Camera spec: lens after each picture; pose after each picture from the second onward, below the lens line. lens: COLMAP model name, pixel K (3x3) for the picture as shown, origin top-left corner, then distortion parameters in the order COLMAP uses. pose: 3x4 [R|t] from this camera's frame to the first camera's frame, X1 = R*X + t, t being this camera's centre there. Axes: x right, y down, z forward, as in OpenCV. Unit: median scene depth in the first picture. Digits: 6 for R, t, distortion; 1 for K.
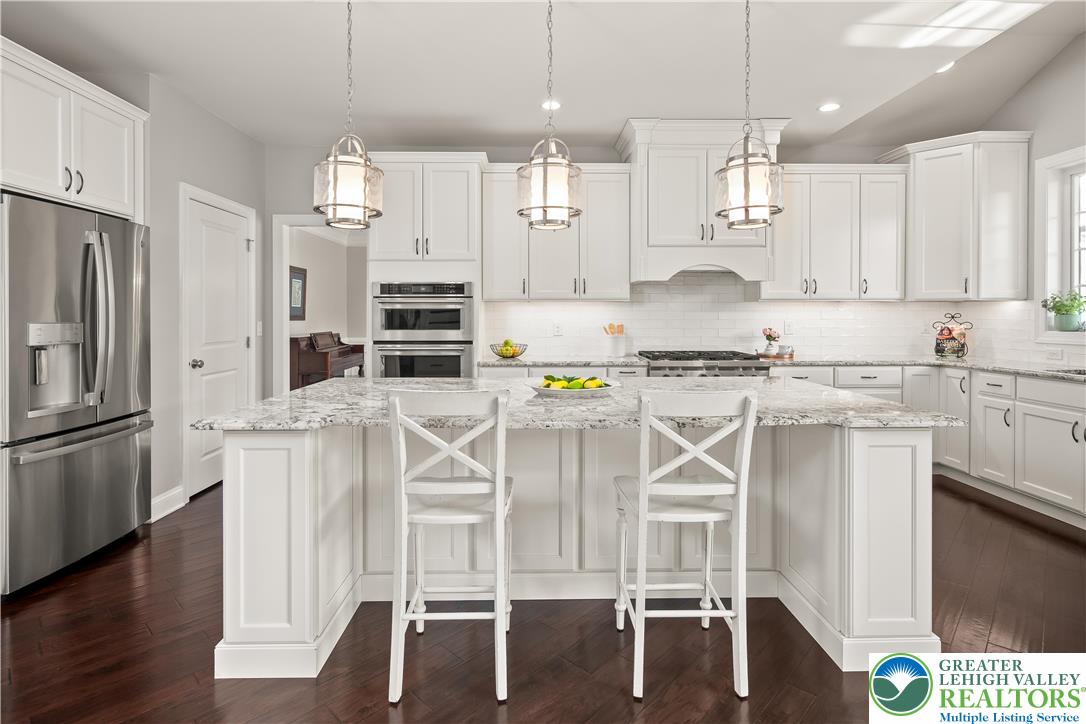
lens RADIAL K [[548.3, 0, 547.1], [0, 548.3, 315.0], [0, 0, 1]] dist [0.000346, 0.001036]
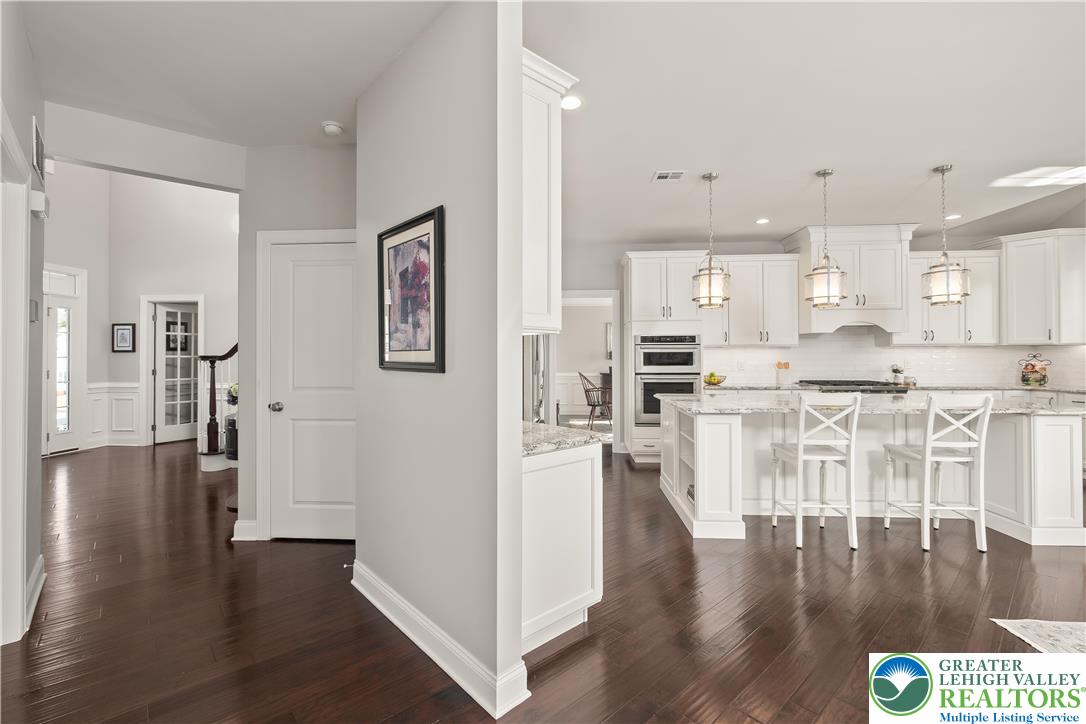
lens RADIAL K [[464.7, 0, 541.8], [0, 464.7, 351.2], [0, 0, 1]] dist [-0.000571, 0.000103]
pose [[0.995767, -0.004623, -0.091802, -0.459289], [0.003215, 0.999875, -0.015474, 0.005440], [0.091862, 0.015113, 0.995657, -0.339361]]
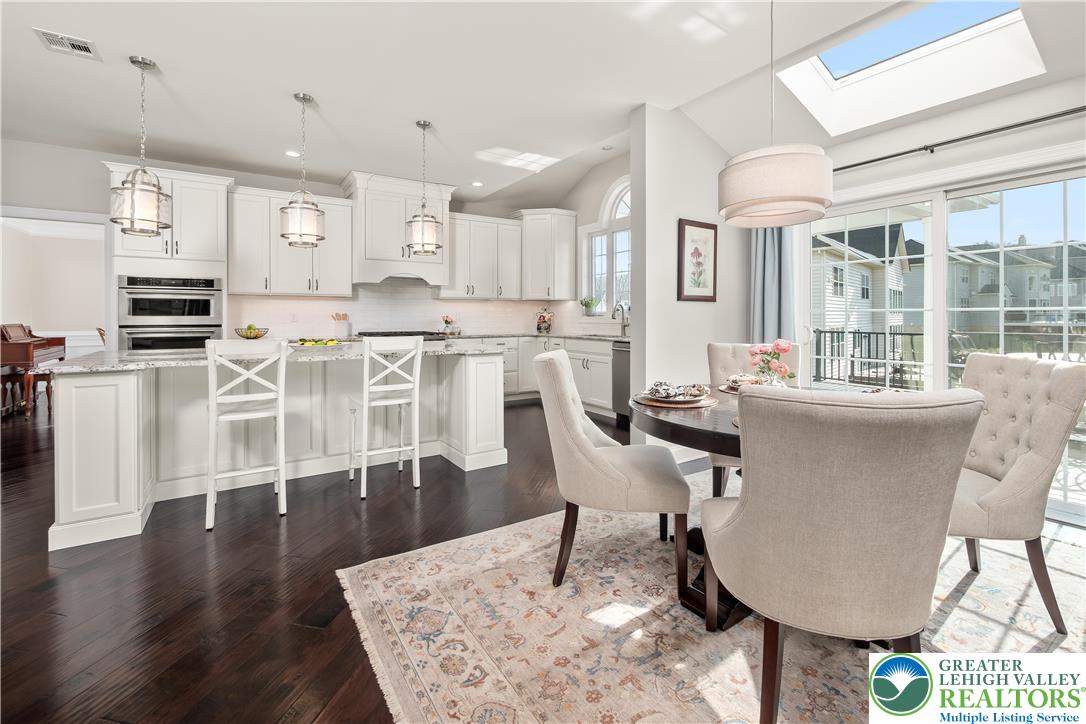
lens RADIAL K [[464.7, 0, 537.1], [0, 464.7, 321.3], [0, 0, 1]] dist [-0.000571, 0.000103]
pose [[0.856655, -0.005541, 0.515860, -0.064896], [-0.001778, 0.999905, 0.013693, 0.023320], [-0.515887, -0.012648, 0.856563, -0.304823]]
